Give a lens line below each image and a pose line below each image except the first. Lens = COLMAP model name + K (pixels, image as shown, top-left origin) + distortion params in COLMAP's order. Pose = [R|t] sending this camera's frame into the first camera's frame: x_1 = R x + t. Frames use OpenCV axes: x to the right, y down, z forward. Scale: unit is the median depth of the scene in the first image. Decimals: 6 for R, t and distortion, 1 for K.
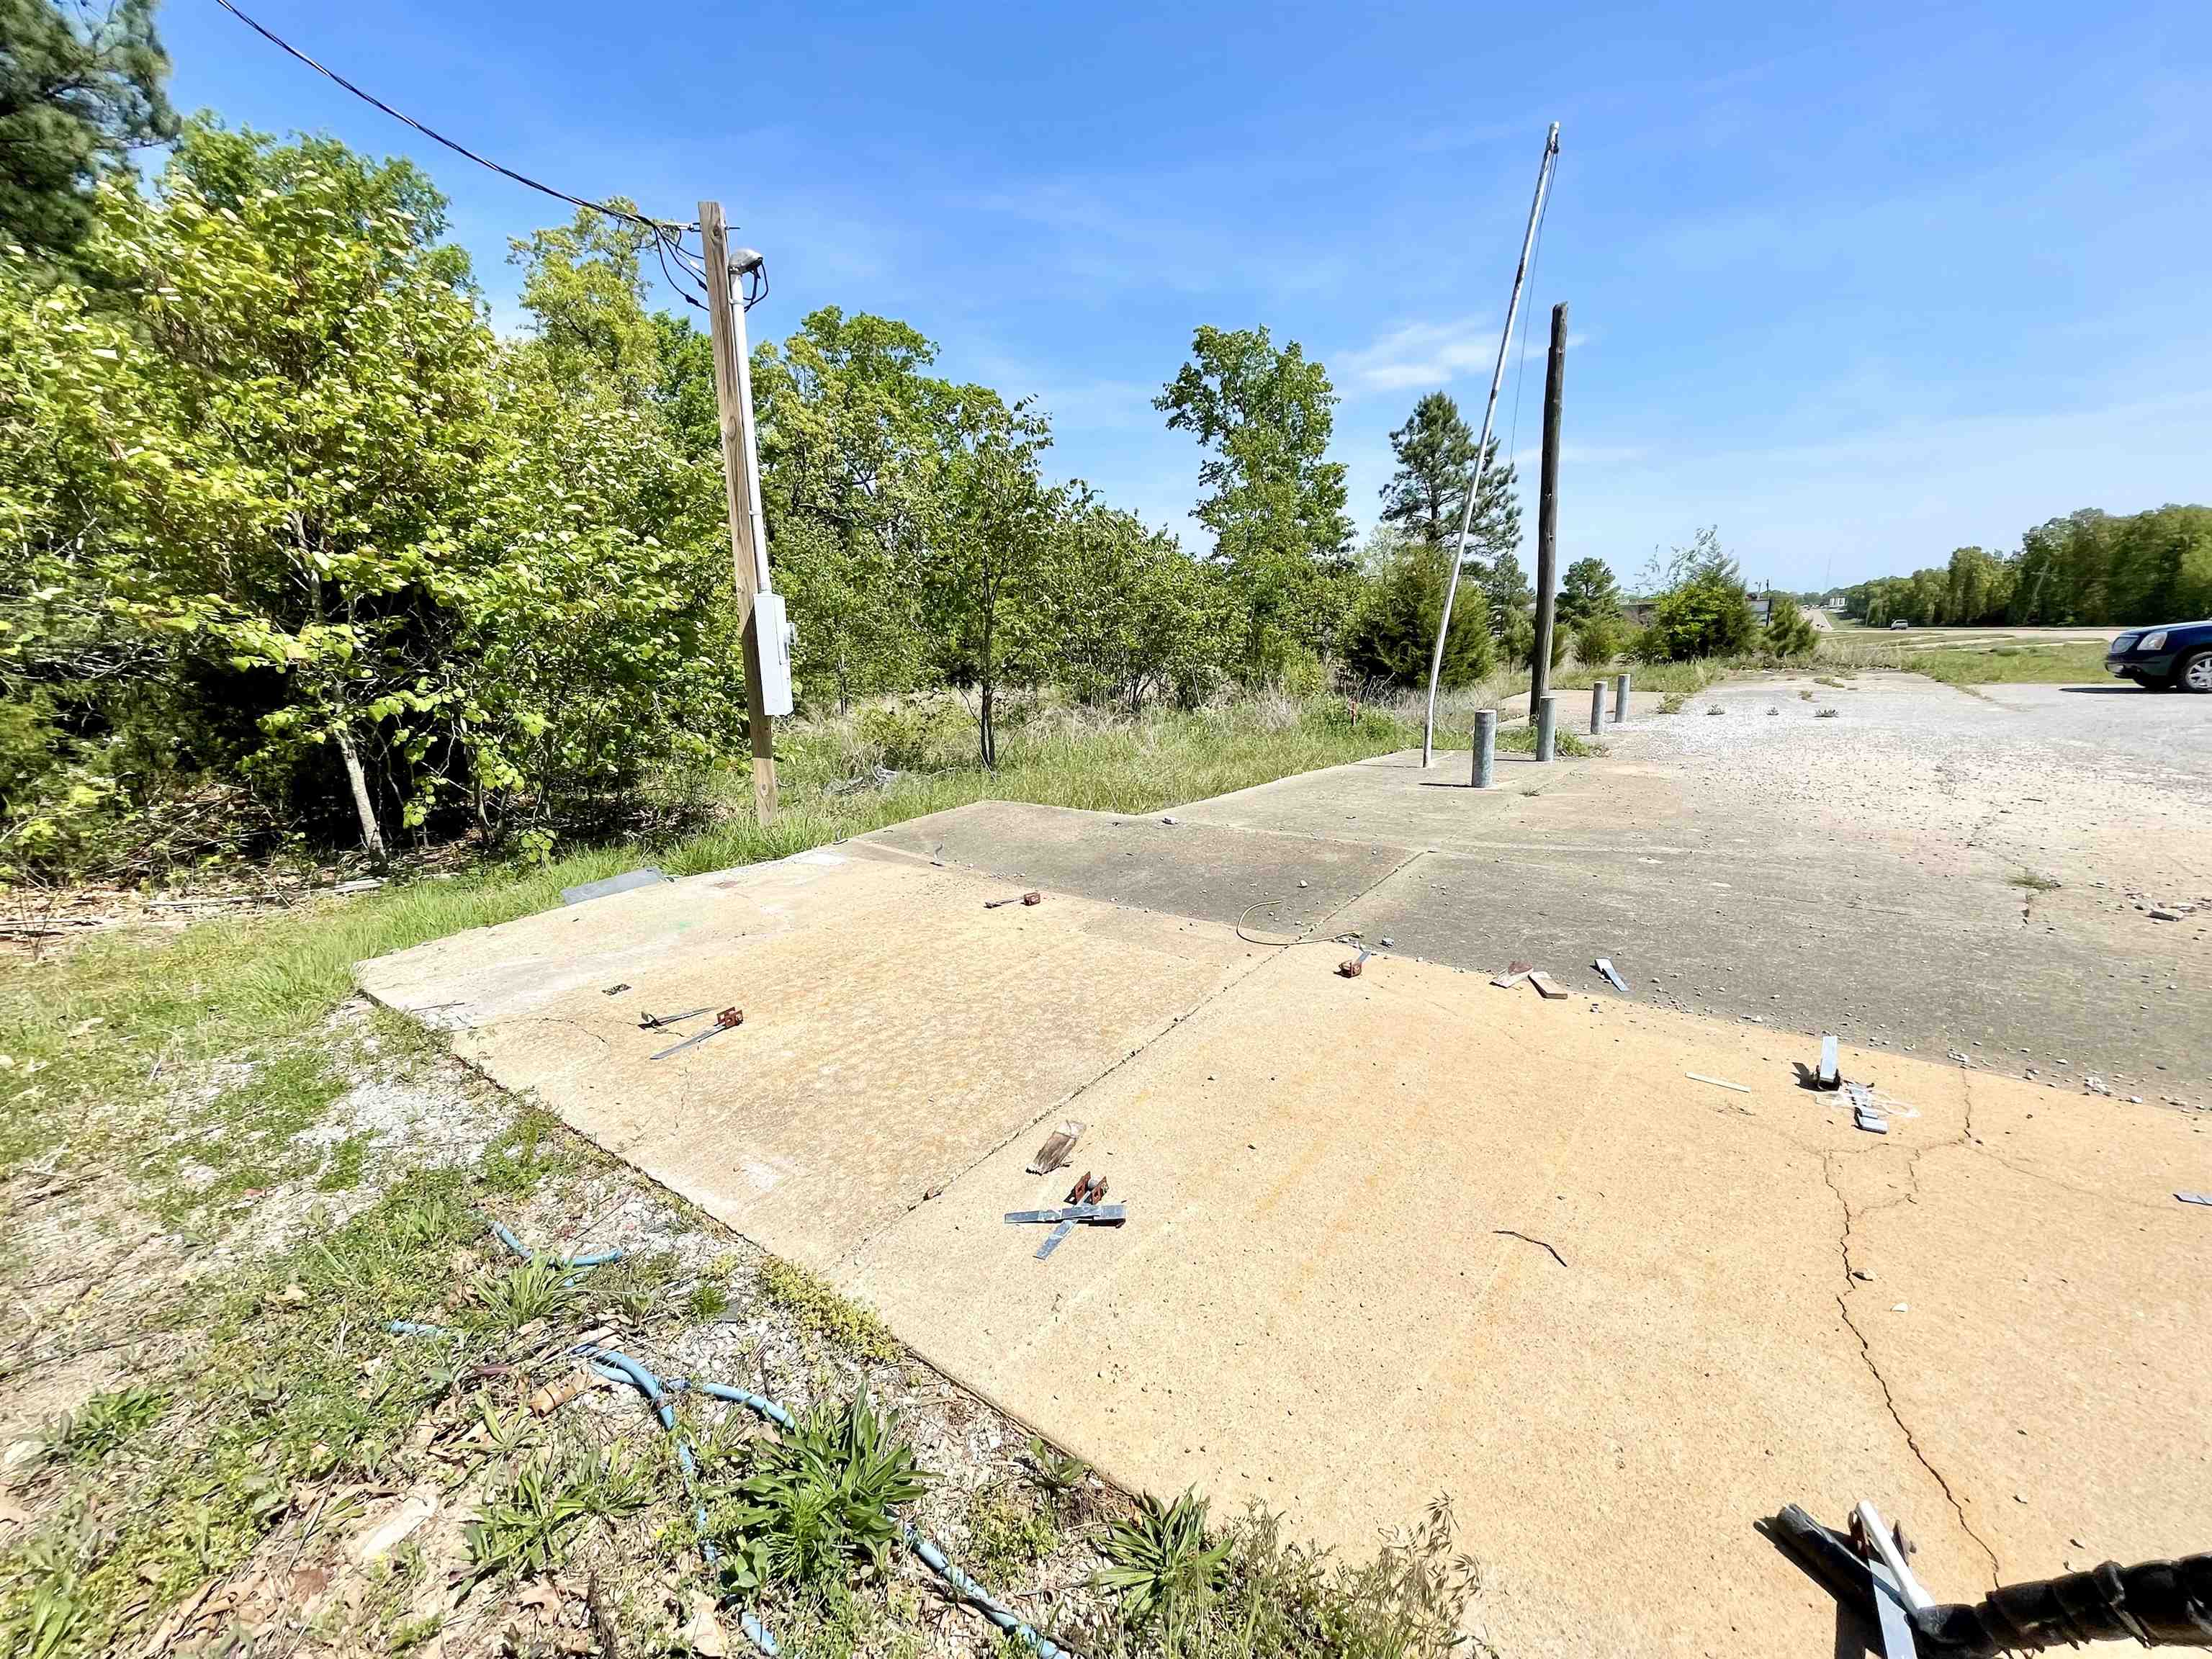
lens RADIAL K [[888.3, 0, 1095.6], [0, 888.3, 853.8], [0, 0, 1]] dist [0.000265, 0.000113]
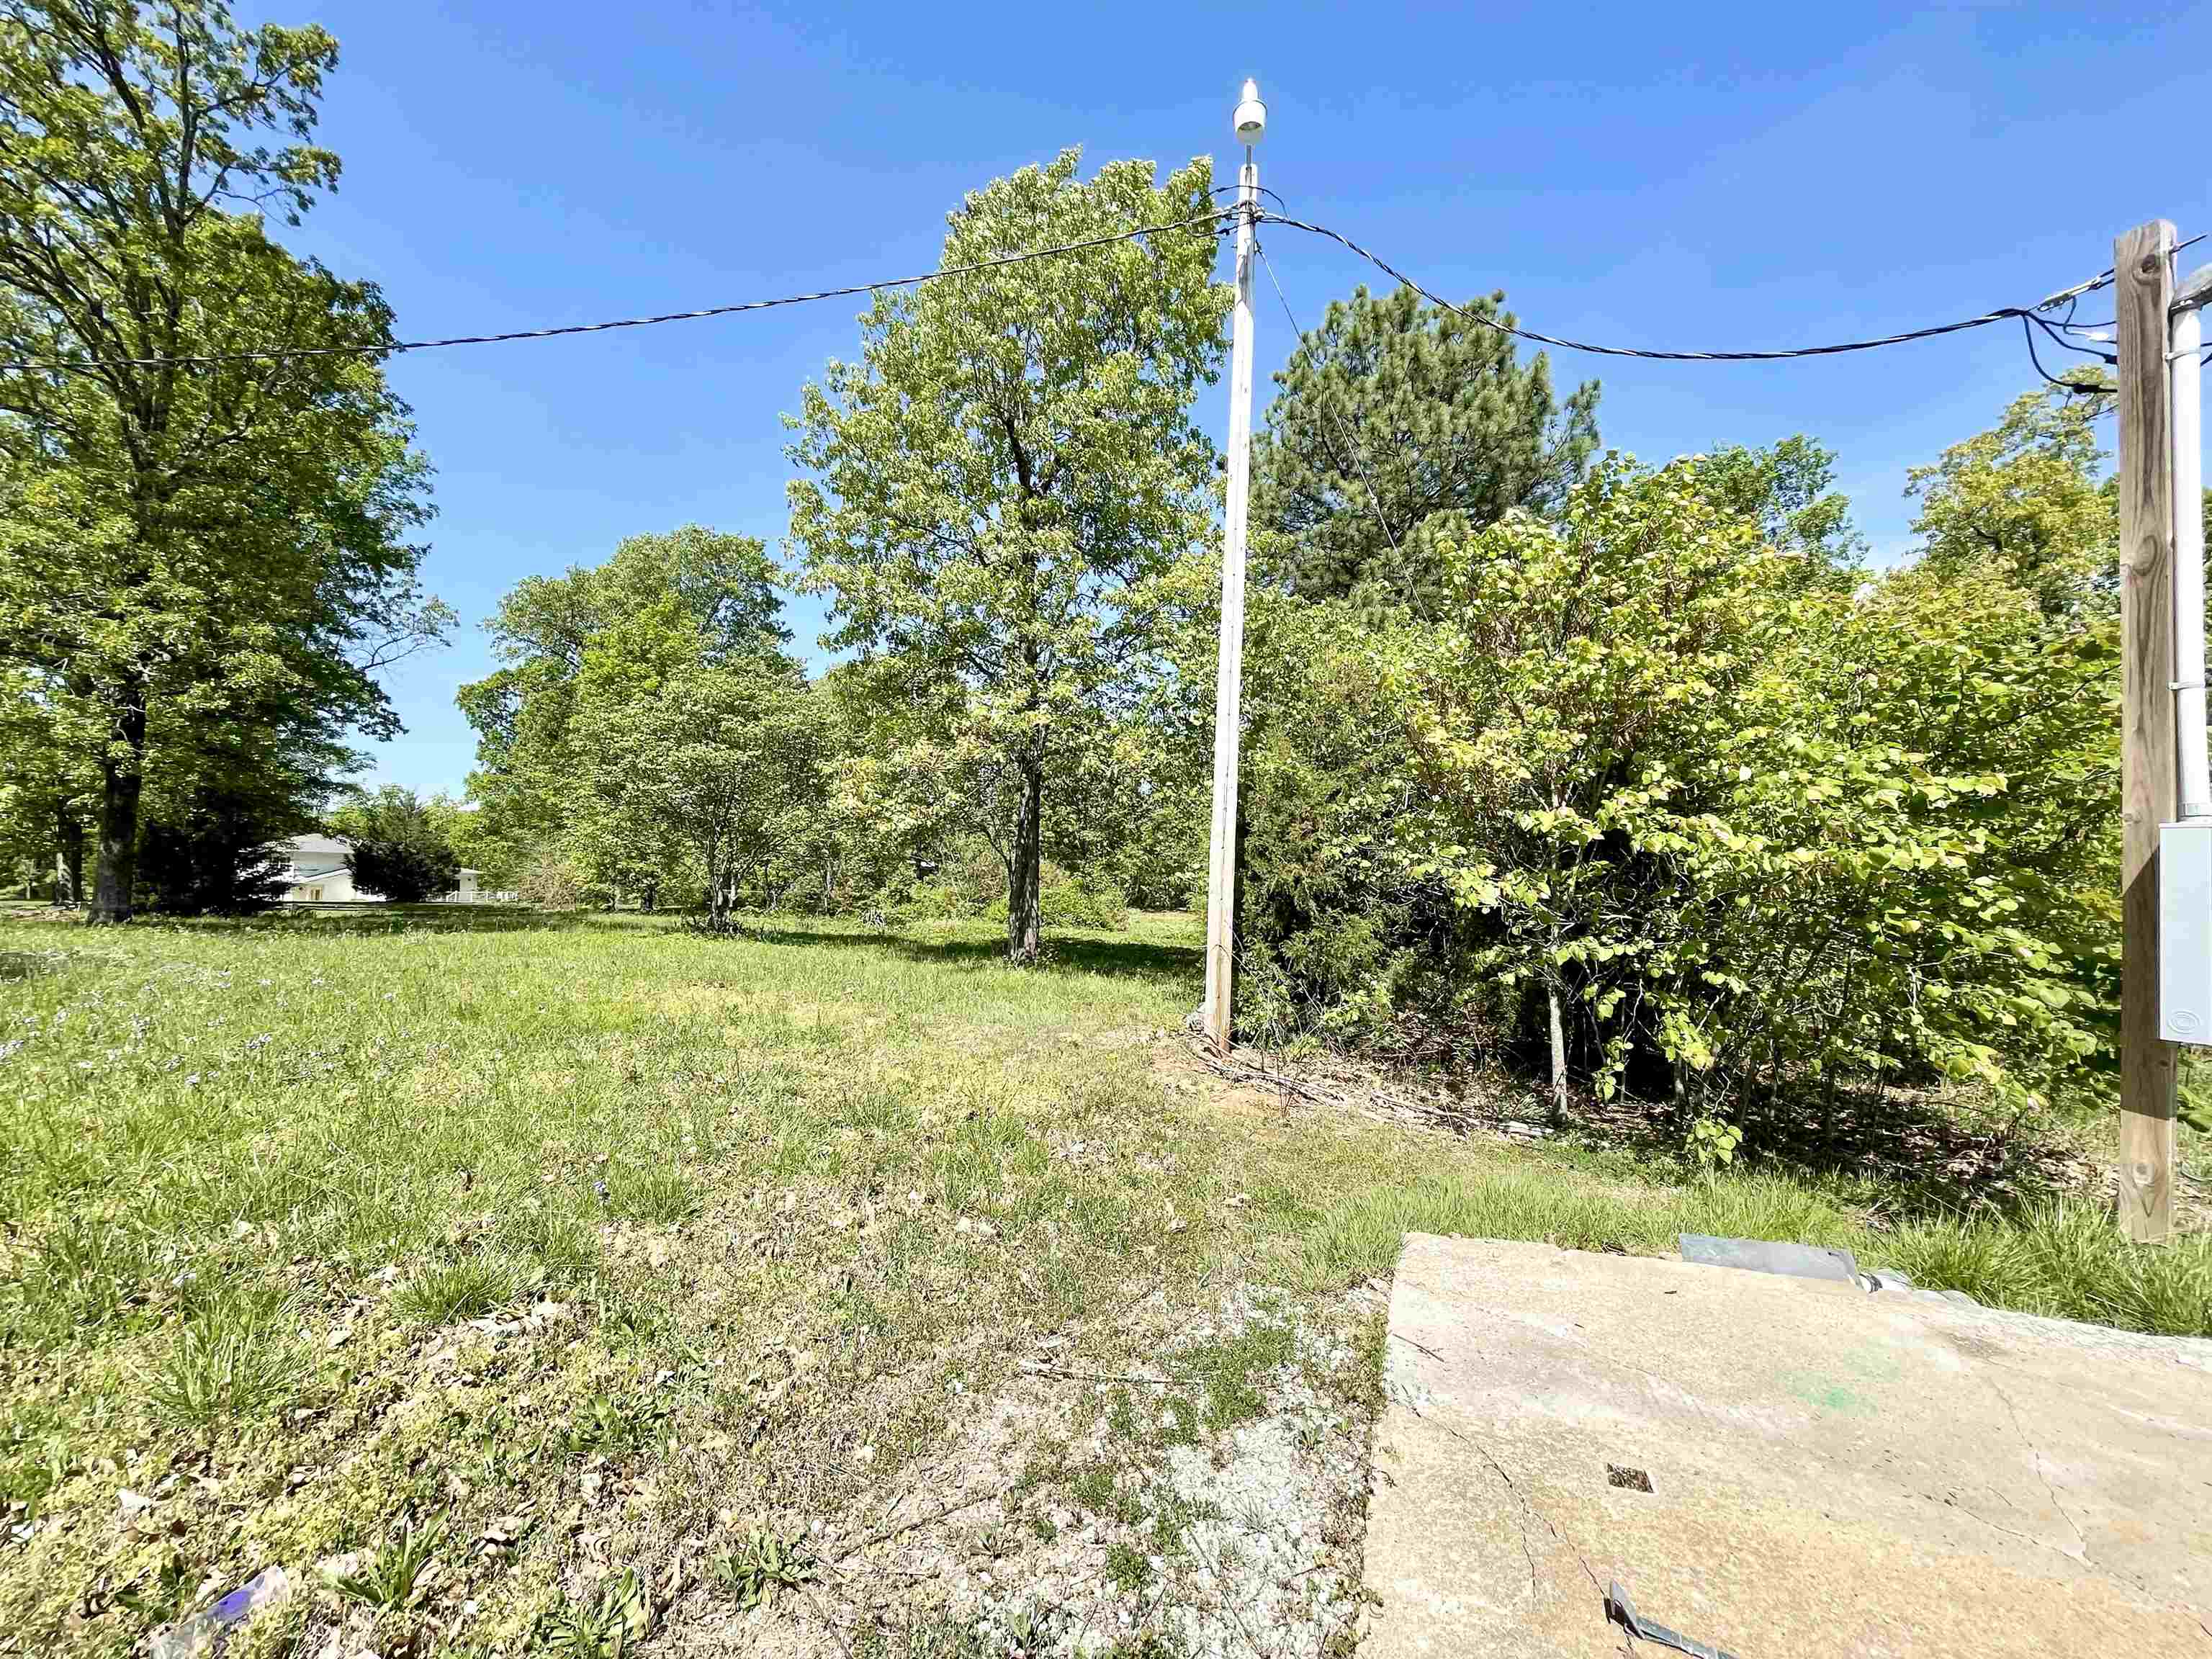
lens RADIAL K [[888.3, 0, 1095.6], [0, 888.3, 853.8], [0, 0, 1]] dist [0.000265, 0.000113]
pose [[0.284539, -0.006665, -0.958641, -0.039703], [-0.249084, 0.965119, -0.080642, -0.060549], [0.925740, 0.261728, 0.272954, 0.221902]]
